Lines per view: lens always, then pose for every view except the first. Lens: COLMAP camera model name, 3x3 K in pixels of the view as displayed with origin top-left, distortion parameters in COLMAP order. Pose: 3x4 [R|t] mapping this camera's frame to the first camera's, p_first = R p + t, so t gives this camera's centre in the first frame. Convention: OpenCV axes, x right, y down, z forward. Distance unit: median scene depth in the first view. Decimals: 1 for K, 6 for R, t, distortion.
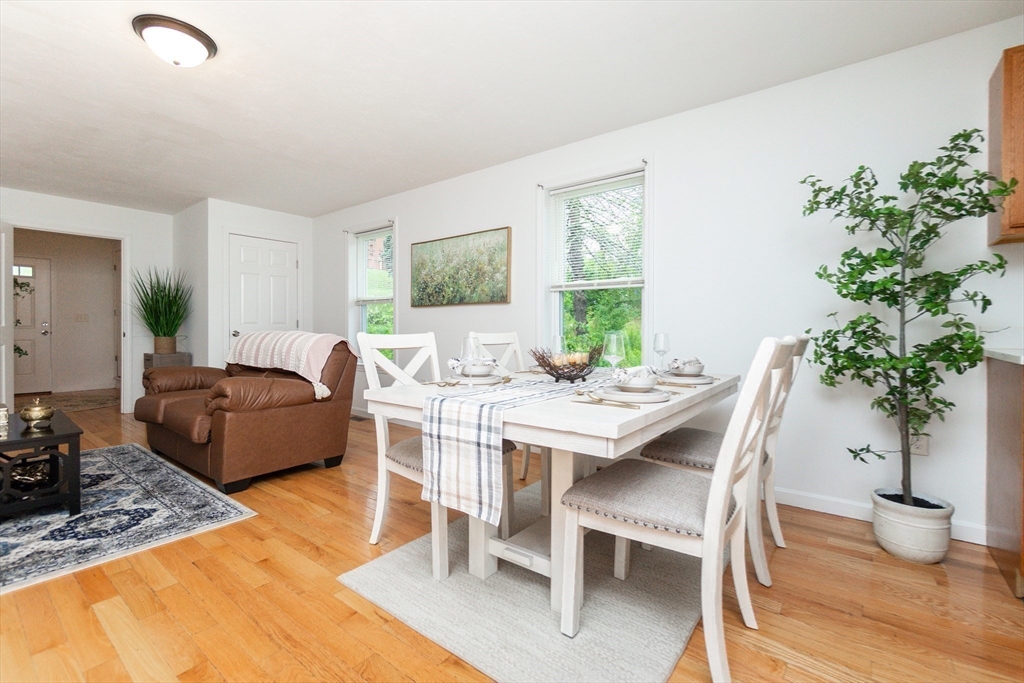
lens RADIAL K [[449.5, 0, 515.3], [0, 449.5, 331.0], [0, 0, 1]] dist [-0.004310, -0.000109]
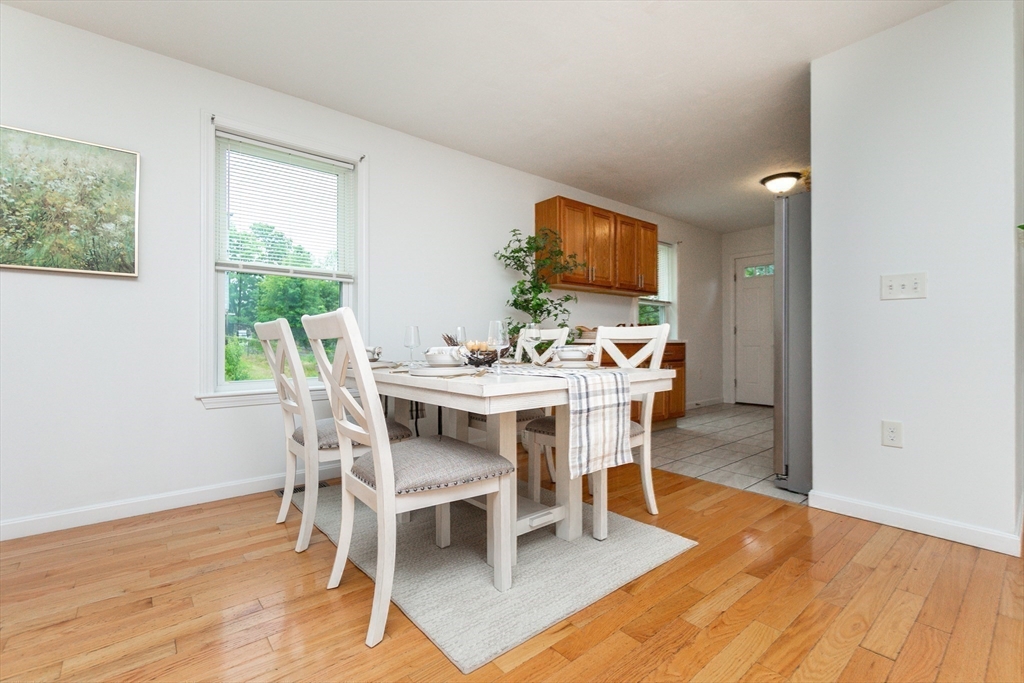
lens RADIAL K [[449.5, 0, 496.4], [0, 449.5, 349.4], [0, 0, 1]] dist [-0.004310, -0.000109]
pose [[0.222246, -0.013864, 0.974892, -0.864376], [0.007612, 0.999893, 0.012484, 0.053170], [-0.974961, 0.004647, 0.222328, 0.674383]]
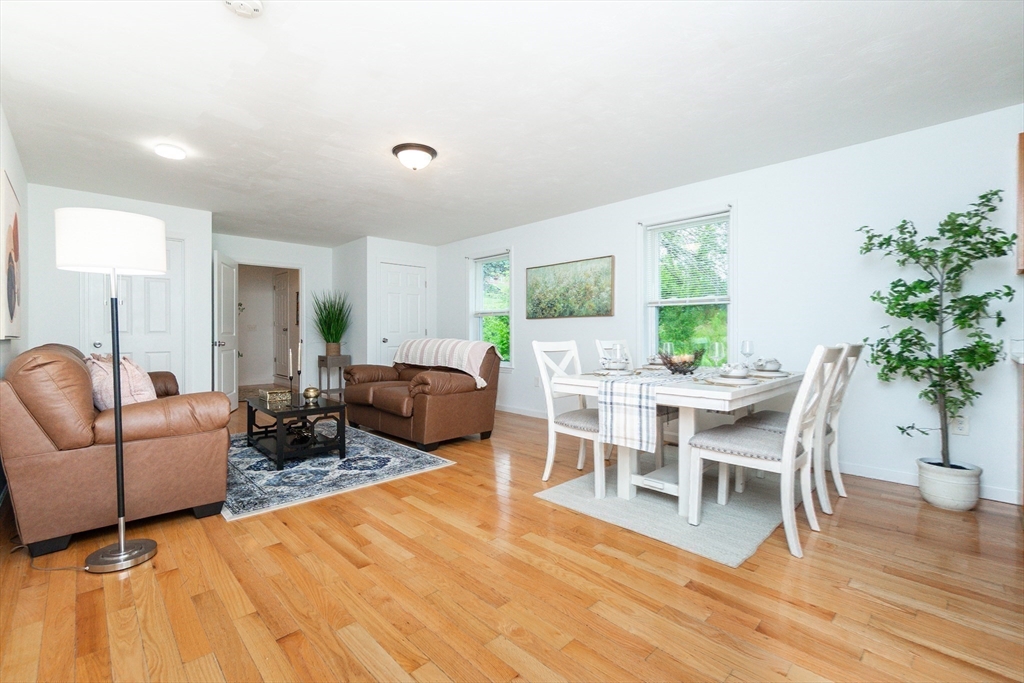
lens RADIAL K [[449.5, 0, 501.6], [0, 449.5, 334.3], [0, 0, 1]] dist [-0.004310, -0.000109]
pose [[0.987595, -0.003314, -0.156989, -0.215011], [0.002827, 0.999990, -0.003325, -0.013640], [0.156999, 0.002840, 0.987595, -0.503967]]
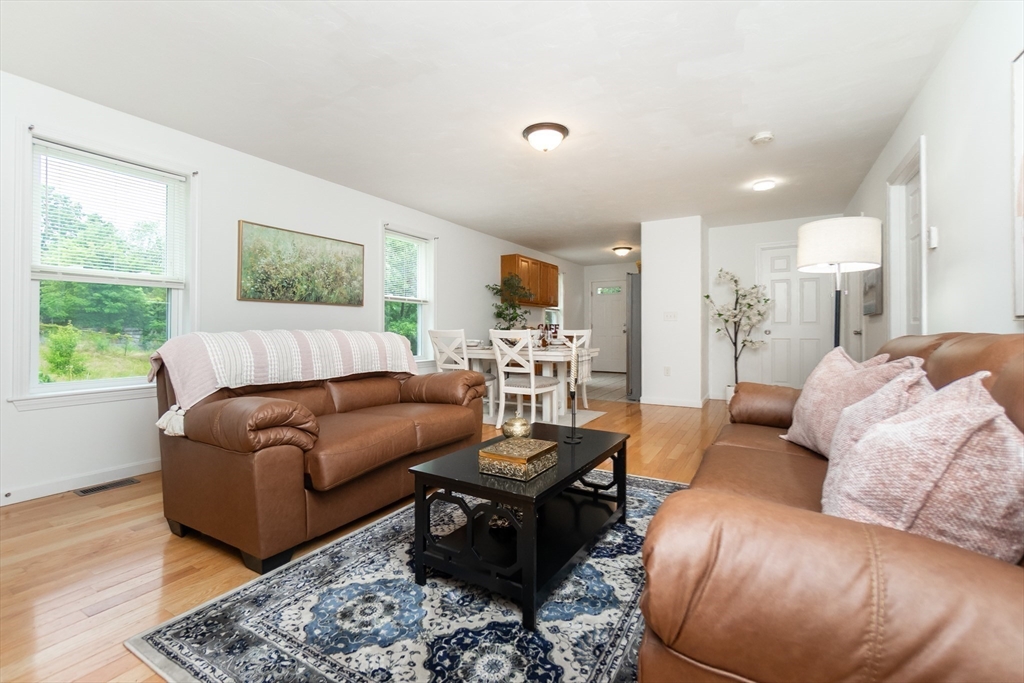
lens RADIAL K [[449.5, 0, 498.1], [0, 449.5, 331.4], [0, 0, 1]] dist [-0.004310, -0.000109]
pose [[-0.113206, -0.002734, 0.993568, -2.224445], [0.007944, 0.999962, 0.003657, 0.007861], [-0.993540, 0.008307, -0.113180, 1.327191]]
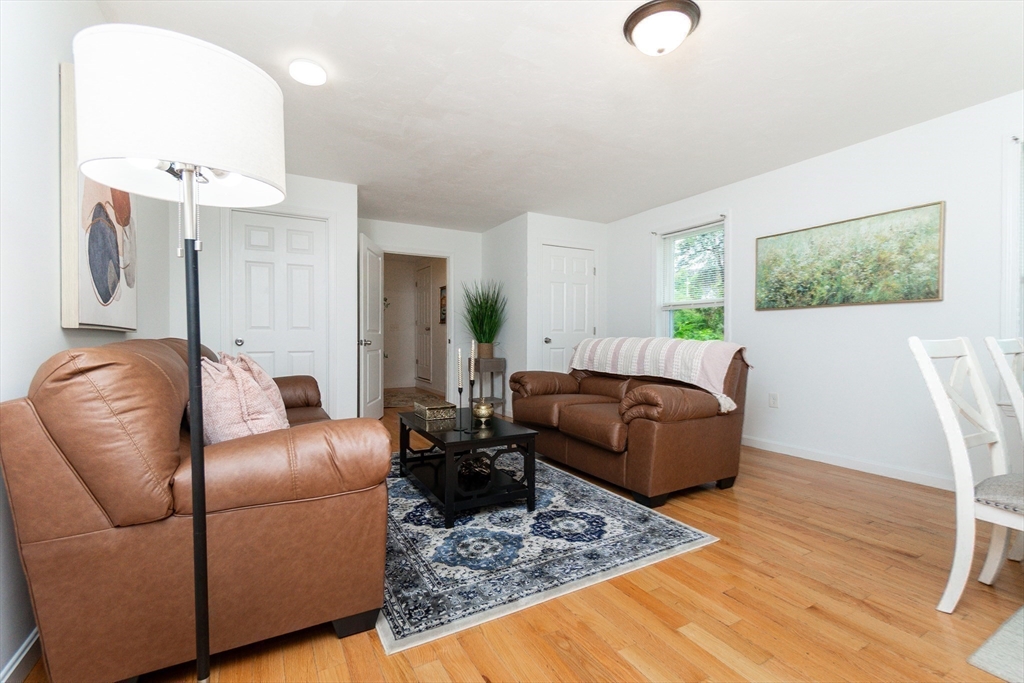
lens RADIAL K [[449.5, 0, 511.8], [0, 449.5, 341.1], [0, 0, 1]] dist [-0.004310, -0.000109]
pose [[0.922459, 0.002893, -0.386084, -0.688438], [-0.001526, 0.999991, 0.003846, 0.009152], [0.386092, -0.002959, 0.922455, 0.010451]]
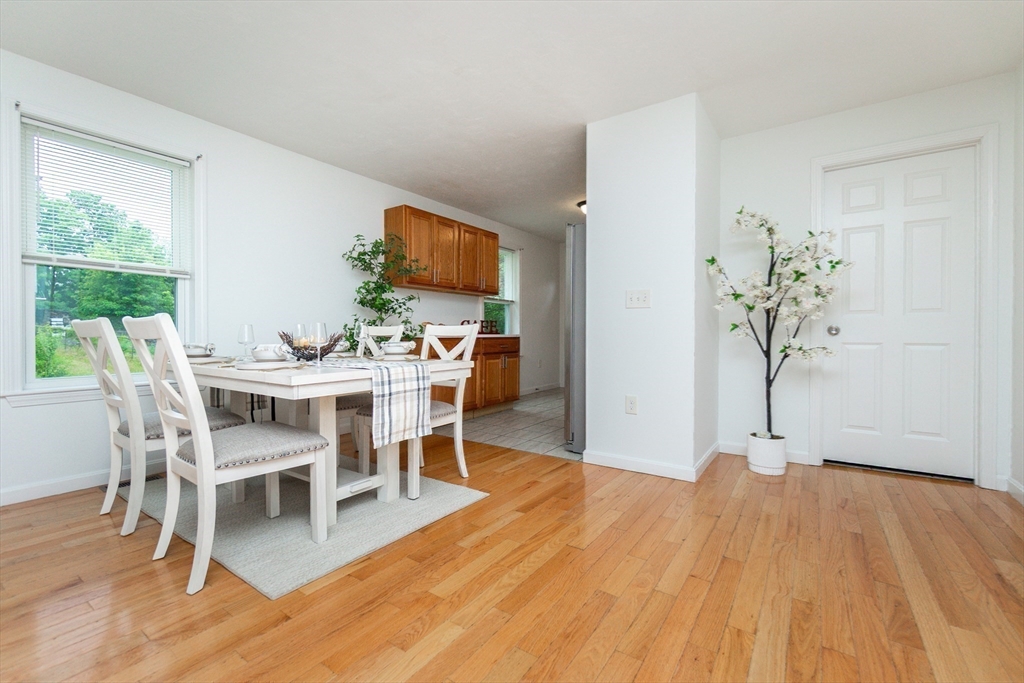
lens RADIAL K [[449.5, 0, 503.0], [0, 449.5, 343.1], [0, 0, 1]] dist [-0.004310, -0.000109]
pose [[-0.048868, -0.021160, 0.998581, -1.063898], [0.005760, 0.999753, 0.021467, 0.037162], [-0.998789, 0.006801, -0.048734, 0.501220]]
